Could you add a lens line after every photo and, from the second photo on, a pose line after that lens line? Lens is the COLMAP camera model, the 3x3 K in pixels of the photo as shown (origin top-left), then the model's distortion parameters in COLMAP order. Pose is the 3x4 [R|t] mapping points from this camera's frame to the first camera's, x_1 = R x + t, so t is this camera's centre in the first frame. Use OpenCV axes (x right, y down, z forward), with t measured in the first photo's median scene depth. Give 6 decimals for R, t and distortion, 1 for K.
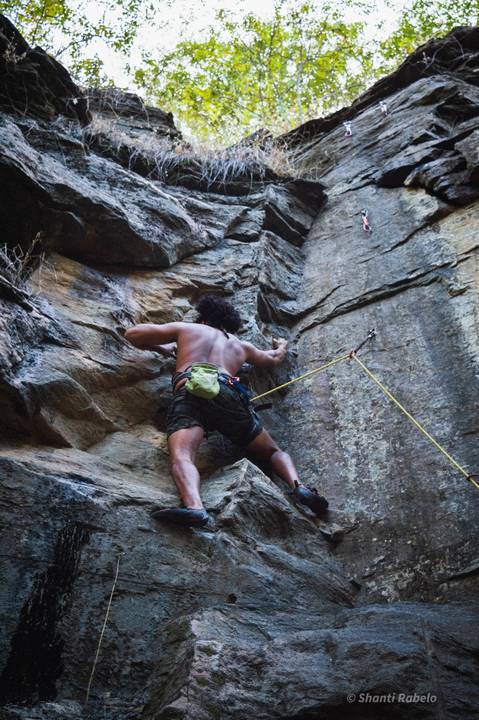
lens RADIAL K [[1051.7, 0, 232.5], [0, 1051.7, 374.0], [0, 0, 1]] dist [-0.037494, 0.000000]
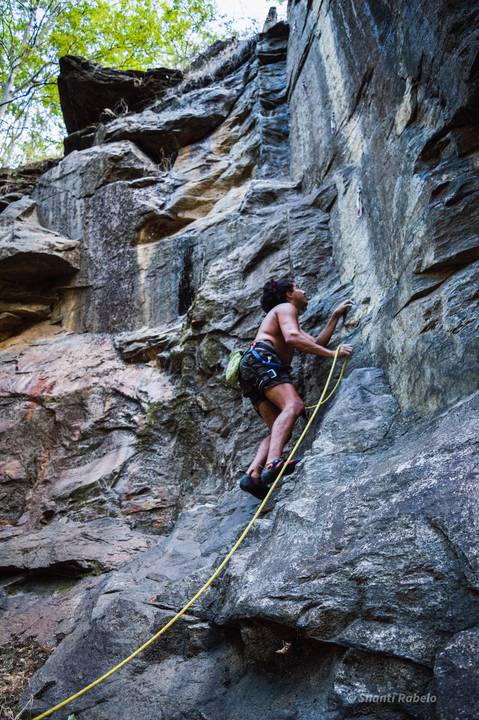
lens RADIAL K [[572.3, 0, 237.1], [0, 572.3, 364.6], [0, 0, 1]] dist [-0.097339, 0.027871]
pose [[0.673725, -0.406965, -0.616826, 0.503245], [0.583500, 0.805152, 0.106107, 0.216557], [0.453457, -0.431405, 0.779914, -0.133784]]
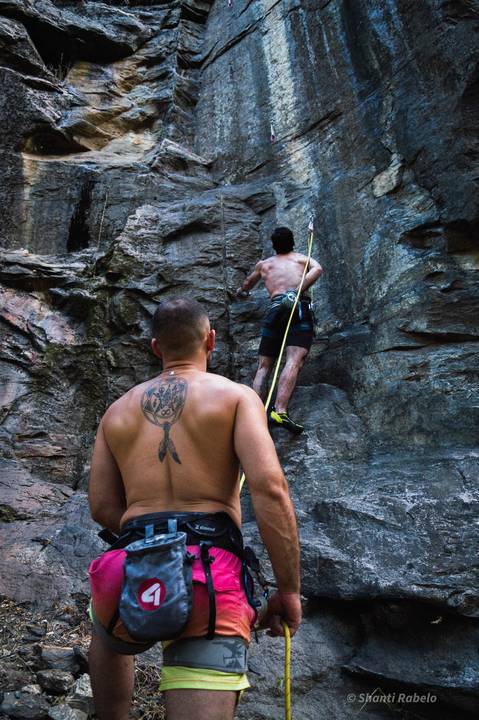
lens RADIAL K [[572.3, 0, 235.7], [0, 572.3, 365.1], [0, 0, 1]] dist [-0.097339, 0.027871]
pose [[0.971753, -0.138201, -0.191301, 0.279526], [0.208139, 0.883953, 0.418695, 0.029810], [0.111237, -0.446686, 0.887749, -0.247688]]
